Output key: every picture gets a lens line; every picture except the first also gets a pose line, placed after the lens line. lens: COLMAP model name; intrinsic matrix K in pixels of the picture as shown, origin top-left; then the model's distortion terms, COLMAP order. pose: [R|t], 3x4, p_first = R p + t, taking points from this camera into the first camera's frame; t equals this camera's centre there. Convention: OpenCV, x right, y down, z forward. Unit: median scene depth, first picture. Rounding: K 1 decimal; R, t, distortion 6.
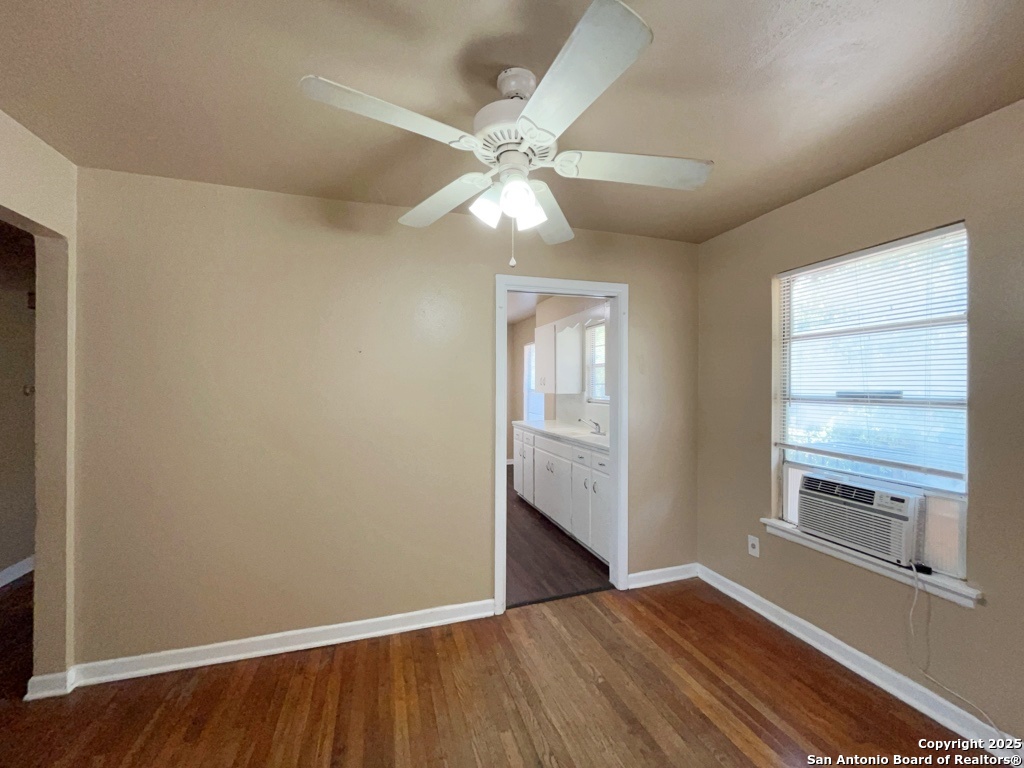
lens RADIAL K [[413.8, 0, 513.5], [0, 413.8, 385.2], [0, 0, 1]] dist [-0.004828, 0.001203]
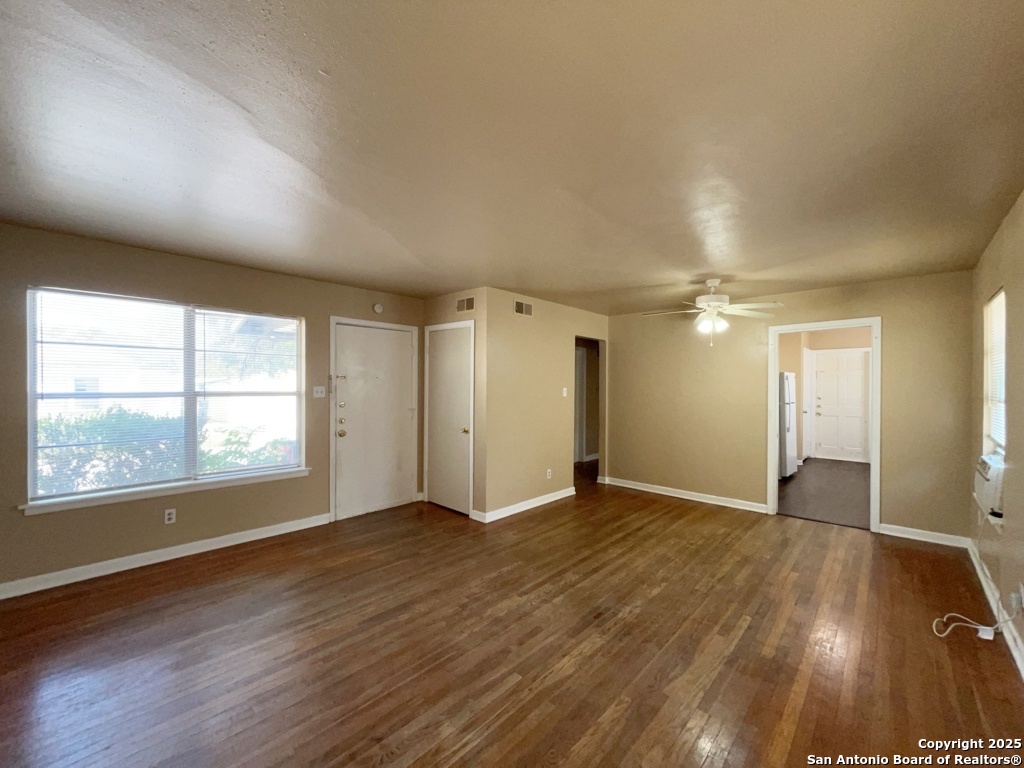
lens RADIAL K [[413.8, 0, 514.6], [0, 413.8, 384.6], [0, 0, 1]] dist [-0.004828, 0.001203]
pose [[0.488851, 0.001445, -0.872366, 1.018763], [-0.000817, 0.999999, 0.001198, -0.016261], [0.872367, 0.000127, 0.488852, -0.881551]]
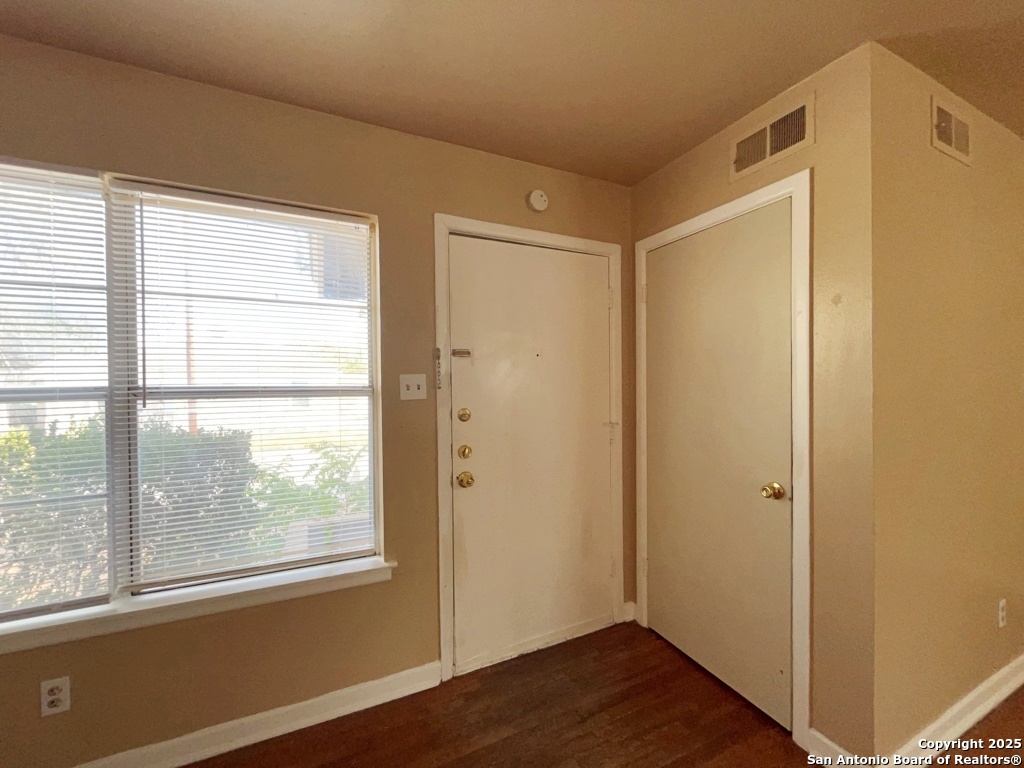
lens RADIAL K [[413.8, 0, 515.0], [0, 413.8, 382.2], [0, 0, 1]] dist [-0.004828, 0.001203]
pose [[0.131459, -0.003329, -0.991316, -0.062421], [0.014002, 0.999901, -0.001501, 0.011064], [0.991223, -0.013683, 0.131493, -0.673189]]
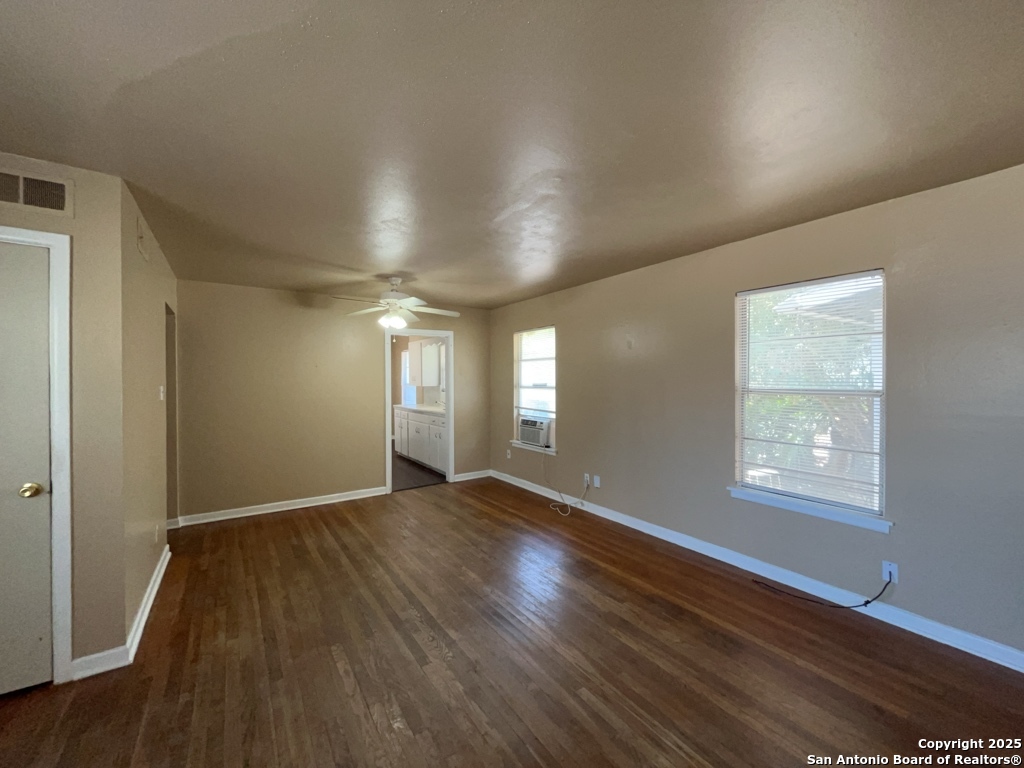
lens RADIAL K [[413.8, 0, 515.1], [0, 413.8, 386.7], [0, 0, 1]] dist [-0.004828, 0.001203]
pose [[0.958944, -0.010629, 0.283397, -0.008839], [0.004974, 0.999774, 0.020666, -0.016304], [-0.283553, -0.018408, 0.958780, -1.159967]]
